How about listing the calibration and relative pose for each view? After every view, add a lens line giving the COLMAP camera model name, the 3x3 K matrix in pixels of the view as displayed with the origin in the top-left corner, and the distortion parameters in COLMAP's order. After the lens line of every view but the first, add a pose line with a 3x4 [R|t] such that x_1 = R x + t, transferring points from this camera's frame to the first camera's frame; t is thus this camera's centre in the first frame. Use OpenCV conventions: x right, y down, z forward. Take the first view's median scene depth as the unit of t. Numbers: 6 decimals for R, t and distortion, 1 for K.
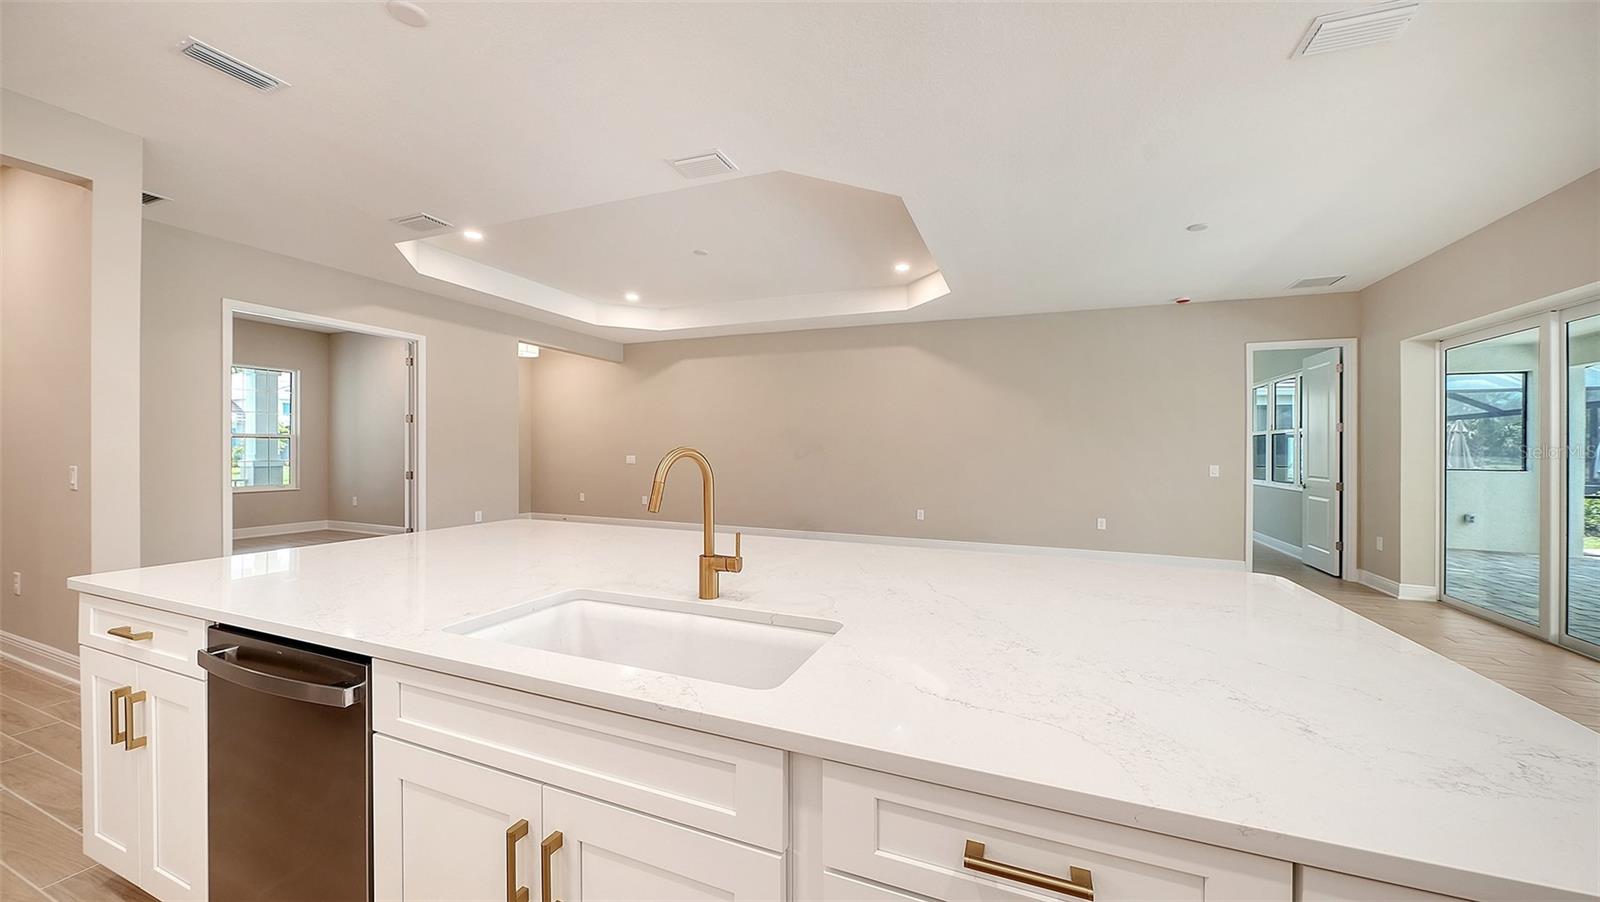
lens RADIAL K [[560.7, 0, 804.0], [0, 560.7, 453.0], [0, 0, 1]] dist [-0.000533, -0.000181]
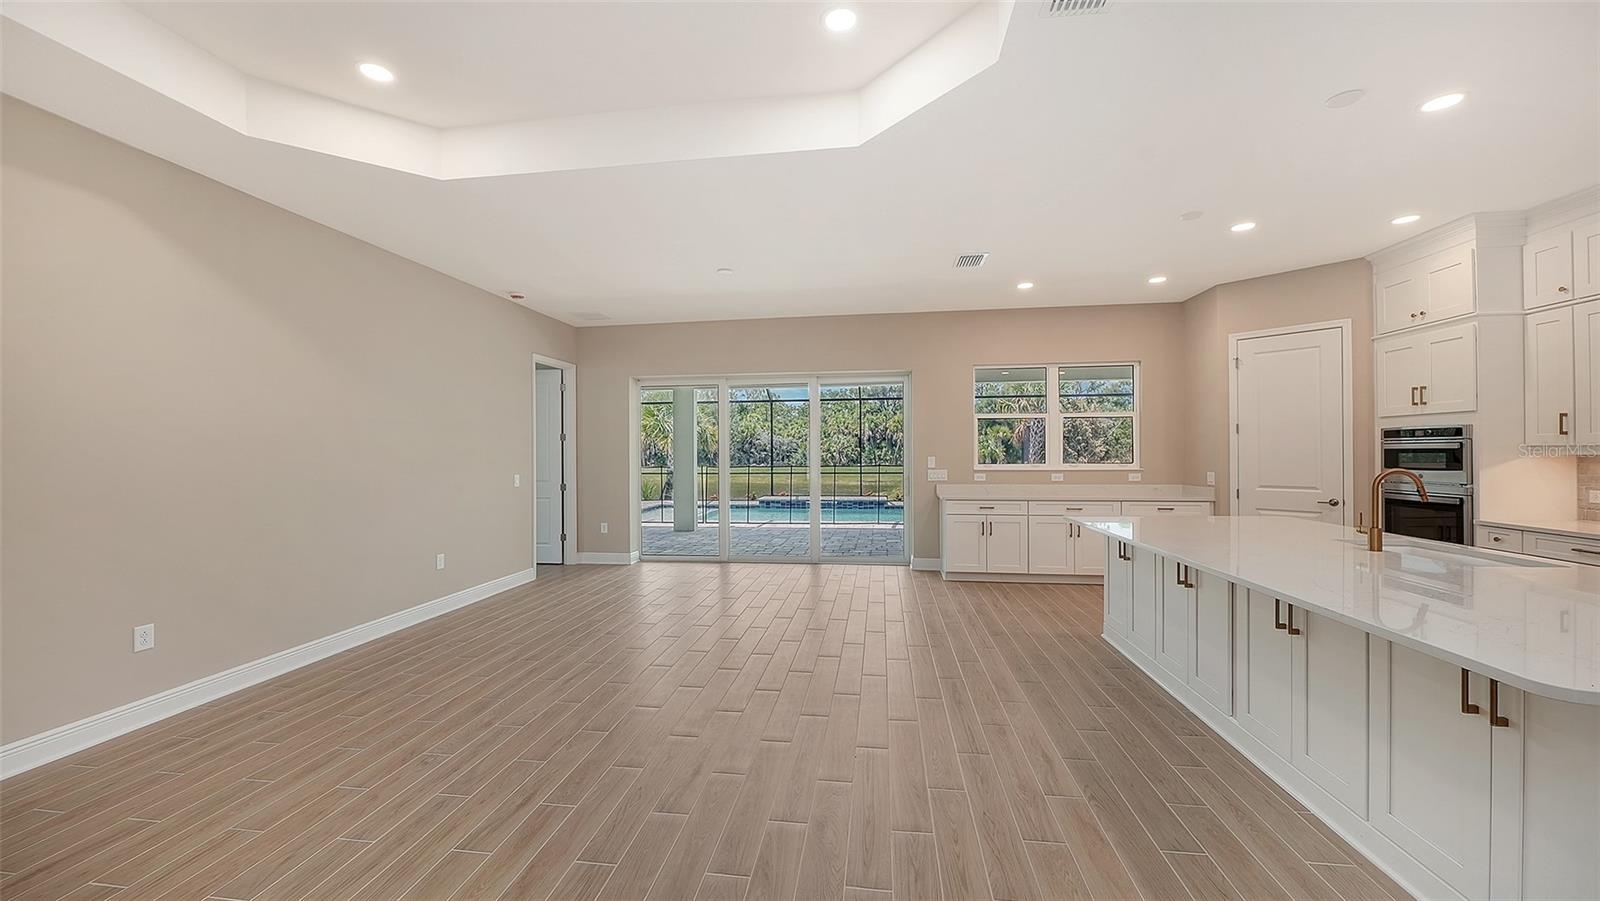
lens RADIAL K [[597.4, 0, 804.1], [0, 597.4, 448.1], [0, 0, 1]] dist [-0.001173, -0.002275]
pose [[-0.250515, -0.005040, 0.968100, -0.400218], [0.011514, 0.999900, 0.008185, -0.027601], [-0.968044, 0.013197, -0.250432, 0.840445]]
